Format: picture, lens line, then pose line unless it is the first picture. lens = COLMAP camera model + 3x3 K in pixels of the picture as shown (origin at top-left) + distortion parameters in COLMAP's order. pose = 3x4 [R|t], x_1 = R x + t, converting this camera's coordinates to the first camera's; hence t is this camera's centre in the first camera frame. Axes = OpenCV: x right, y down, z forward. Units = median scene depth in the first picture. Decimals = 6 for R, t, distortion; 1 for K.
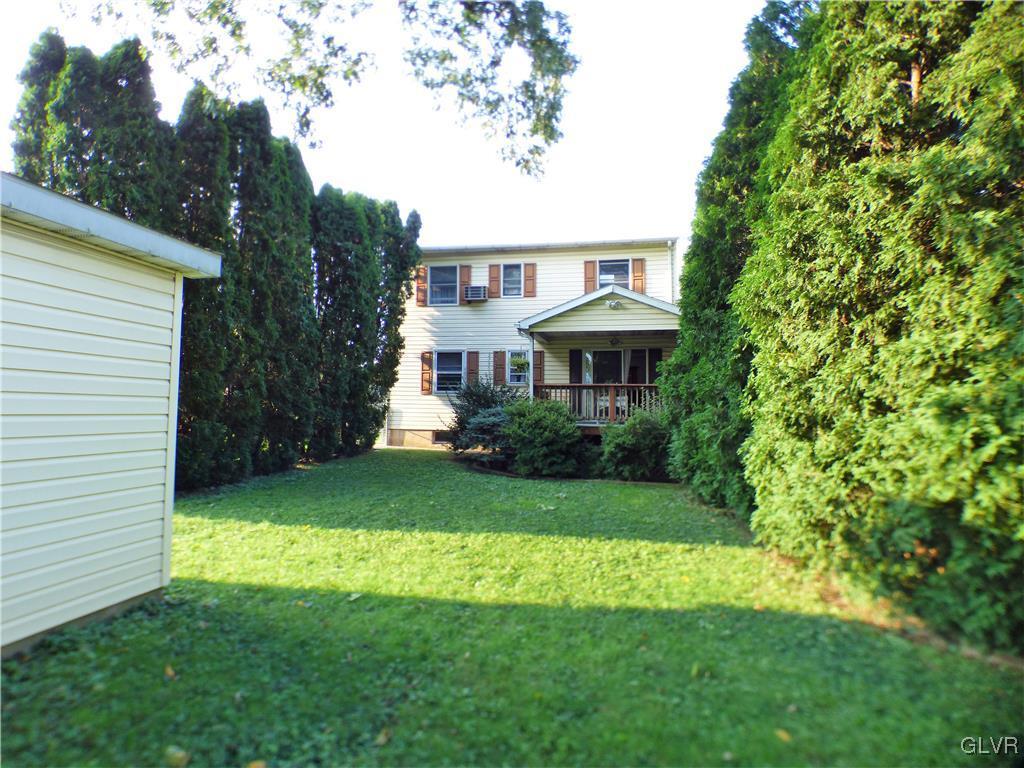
lens RADIAL K [[611.1, 0, 467.8], [0, 611.1, 389.8], [0, 0, 1]] dist [-0.030576, 0.000780]
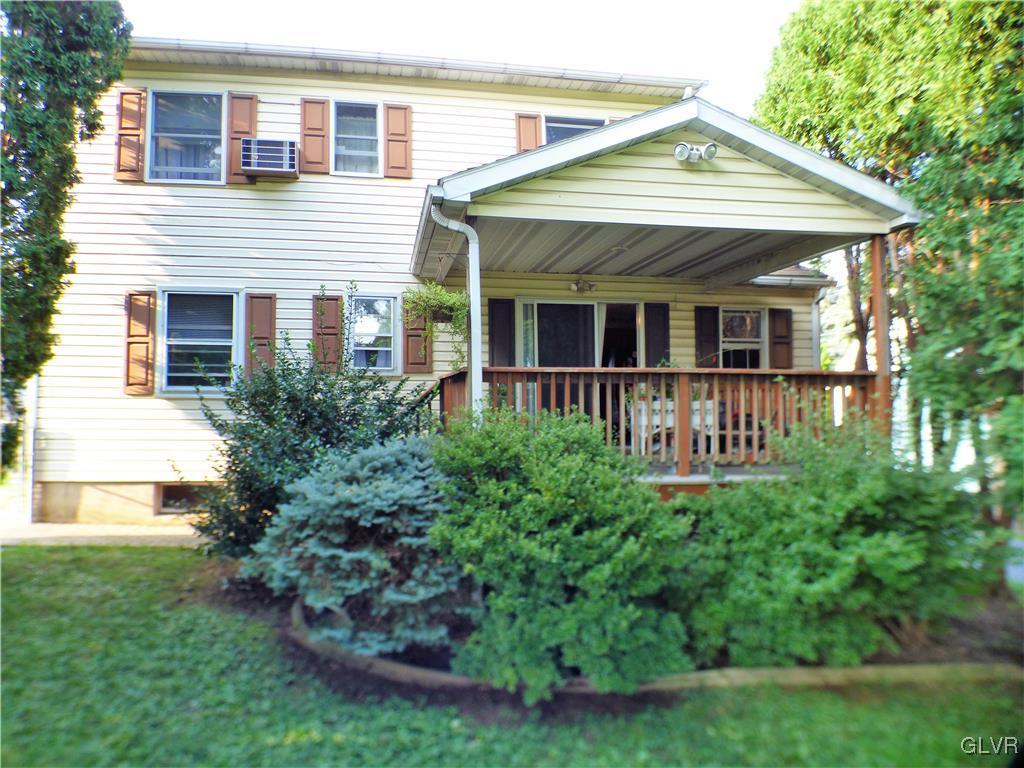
lens RADIAL K [[611.1, 0, 467.8], [0, 611.1, 389.8], [0, 0, 1]] dist [-0.030576, 0.000780]
pose [[0.918826, 0.003925, 0.394642, -0.026147], [-0.003725, 0.999992, -0.001272, 0.003682], [-0.394644, -0.000302, 0.918834, 0.555143]]
